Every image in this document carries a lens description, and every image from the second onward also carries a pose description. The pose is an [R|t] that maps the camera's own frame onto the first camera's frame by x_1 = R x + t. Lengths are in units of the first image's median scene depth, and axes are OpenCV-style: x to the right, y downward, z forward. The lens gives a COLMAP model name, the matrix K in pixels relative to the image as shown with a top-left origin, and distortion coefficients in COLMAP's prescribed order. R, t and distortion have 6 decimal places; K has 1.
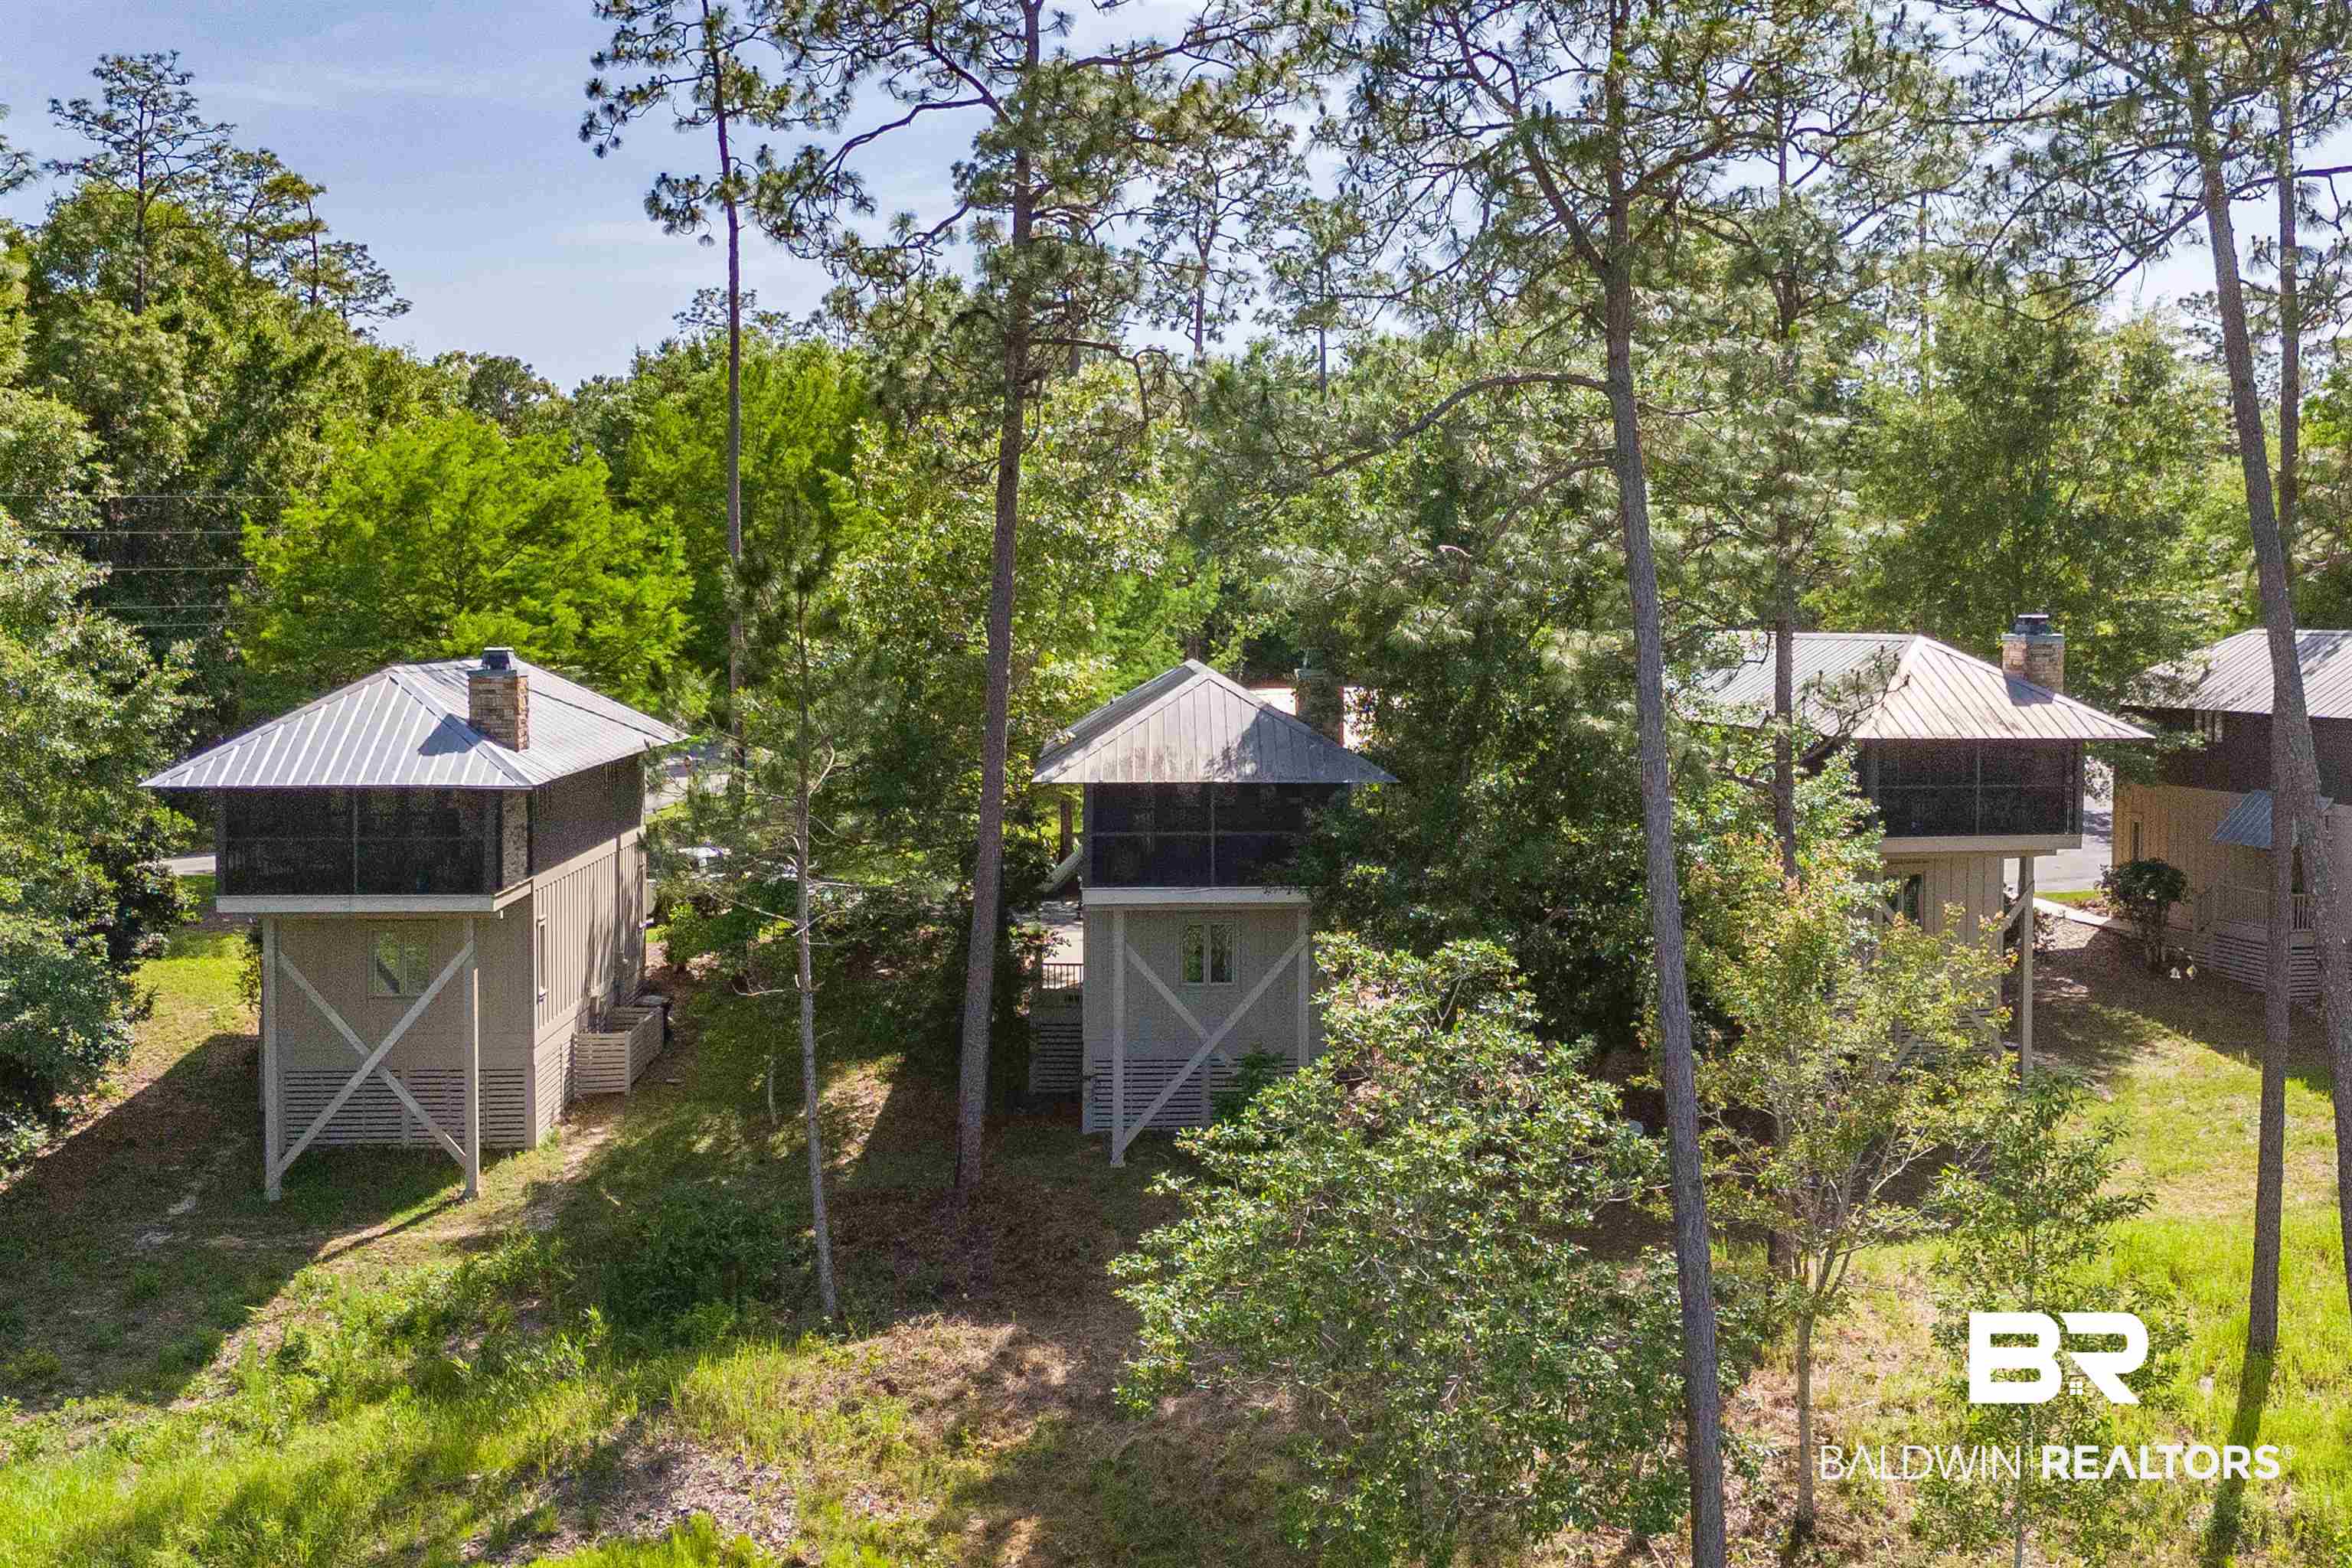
lens RADIAL K [[16865.1, 0, 1174.6], [0, 16865.1, 786.6], [0, 0, 1]] dist [0.271778, 0.000000]
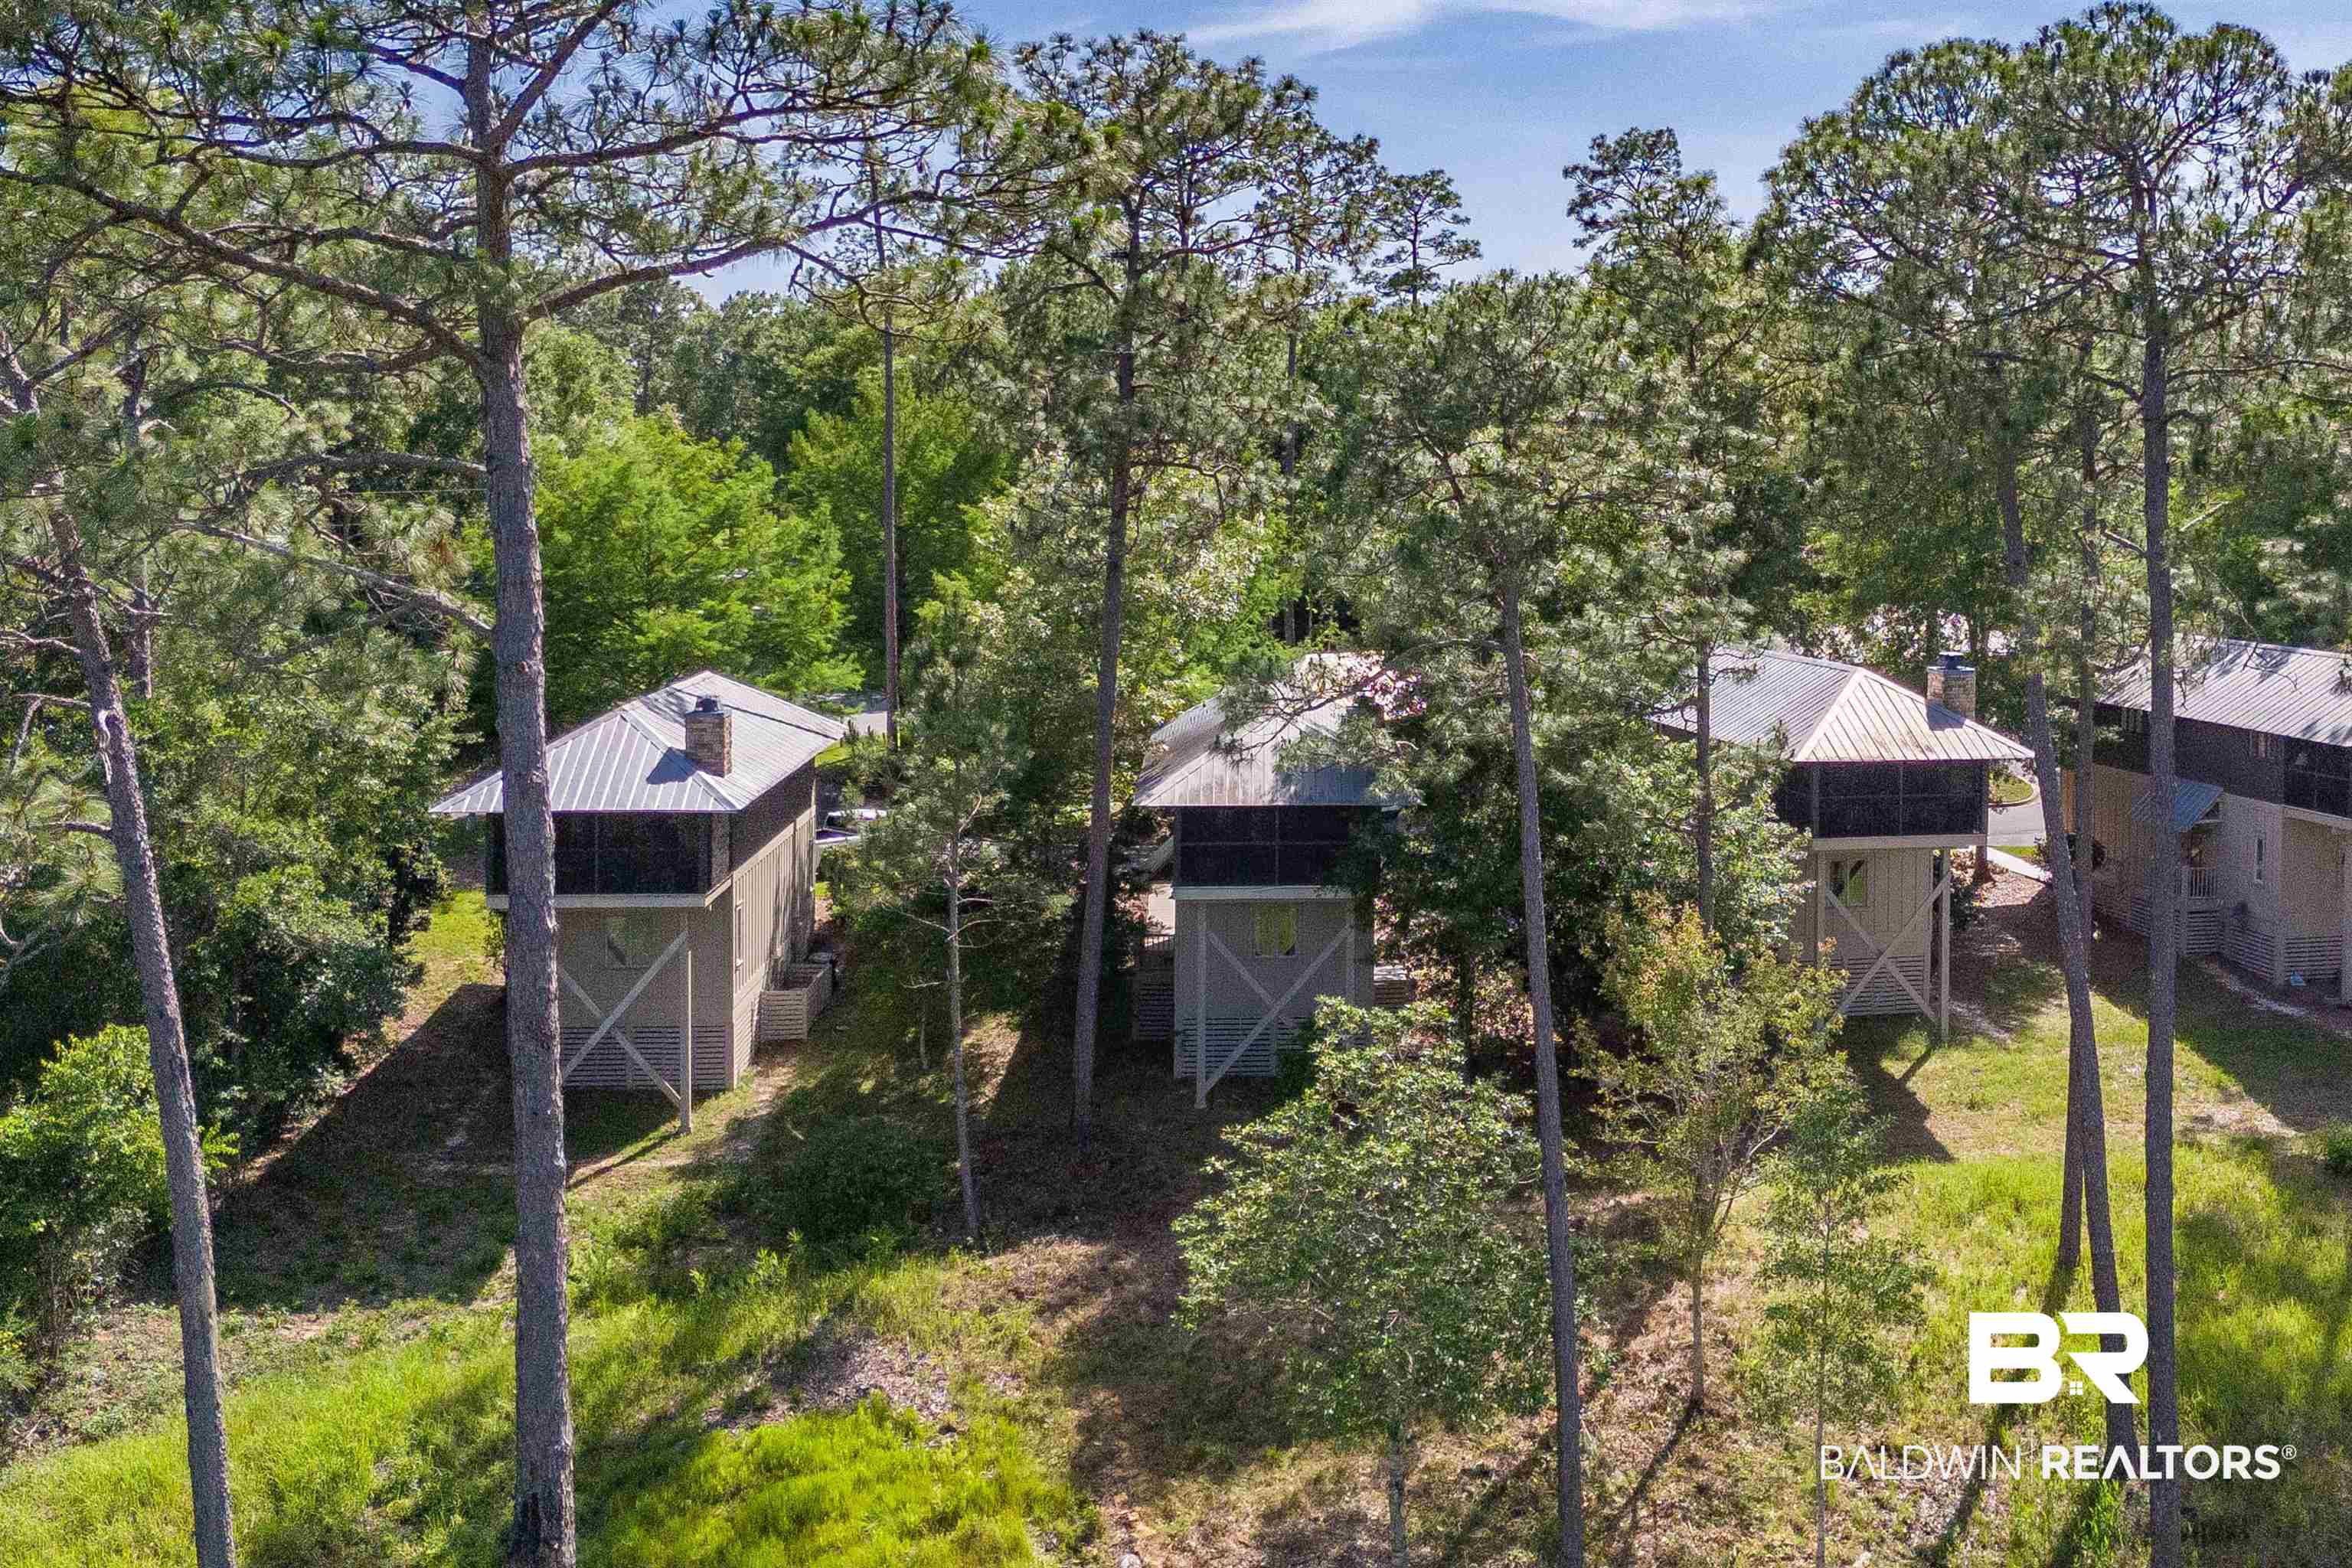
lens RADIAL K [[16865.1, 0, 1177.4], [0, 16865.1, 782.0], [0, 0, 1]] dist [0.271778, 0.000000]
pose [[0.999969, 0.002989, -0.007325, 0.004218], [-0.002923, 0.999956, 0.008924, -0.013372], [0.007352, -0.008902, 0.999933, -0.262467]]
